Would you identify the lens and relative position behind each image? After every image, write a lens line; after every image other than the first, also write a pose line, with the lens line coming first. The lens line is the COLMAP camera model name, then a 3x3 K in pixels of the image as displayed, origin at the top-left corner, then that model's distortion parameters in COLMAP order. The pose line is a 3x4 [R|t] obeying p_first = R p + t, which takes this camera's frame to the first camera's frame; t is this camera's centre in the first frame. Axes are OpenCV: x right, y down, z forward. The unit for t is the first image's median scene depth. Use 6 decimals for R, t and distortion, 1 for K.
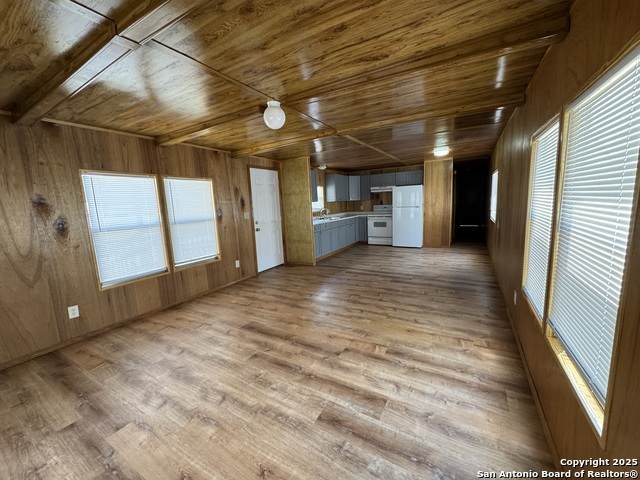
lens RADIAL K [[254.5, 0, 317.5], [0, 254.5, 238.7], [0, 0, 1]] dist [0.003408, 0.000075]
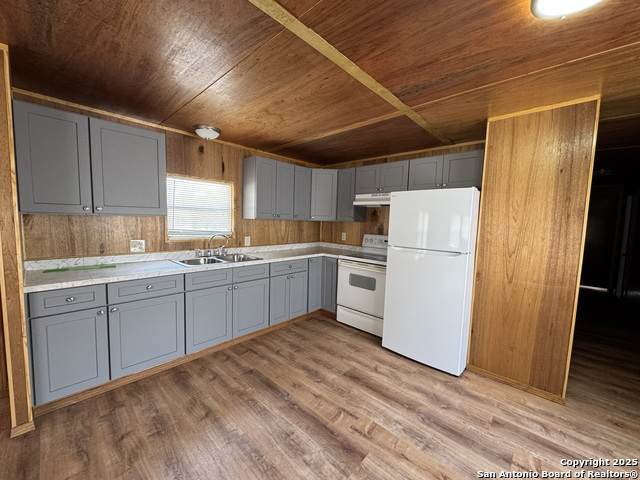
lens RADIAL K [[254.5, 0, 323.5], [0, 254.5, 238.7], [0, 0, 1]] dist [0.003408, 0.000075]
pose [[0.974078, 0.082362, -0.210684, 0.401833], [-0.097822, 0.993142, -0.064029, -0.139848], [0.203966, 0.082979, 0.975455, 0.873994]]
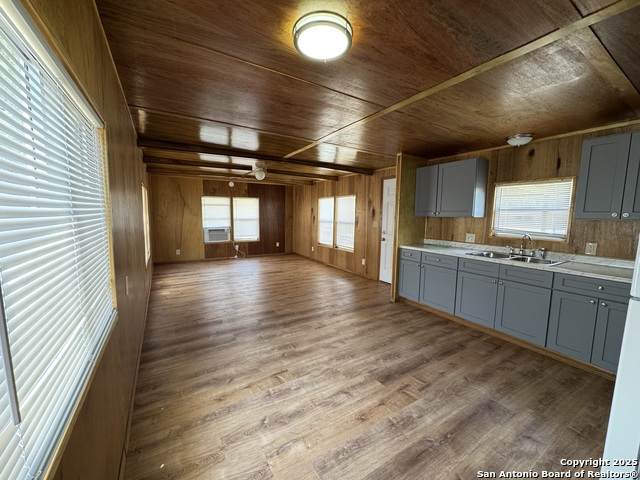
lens RADIAL K [[254.5, 0, 319.9], [0, 254.5, 241.5], [0, 0, 1]] dist [0.003408, 0.000075]
pose [[-0.468861, 0.125500, -0.874311, 0.774712], [-0.130058, 0.969256, 0.208874, -0.207086], [0.873644, 0.211644, -0.438124, 1.225901]]
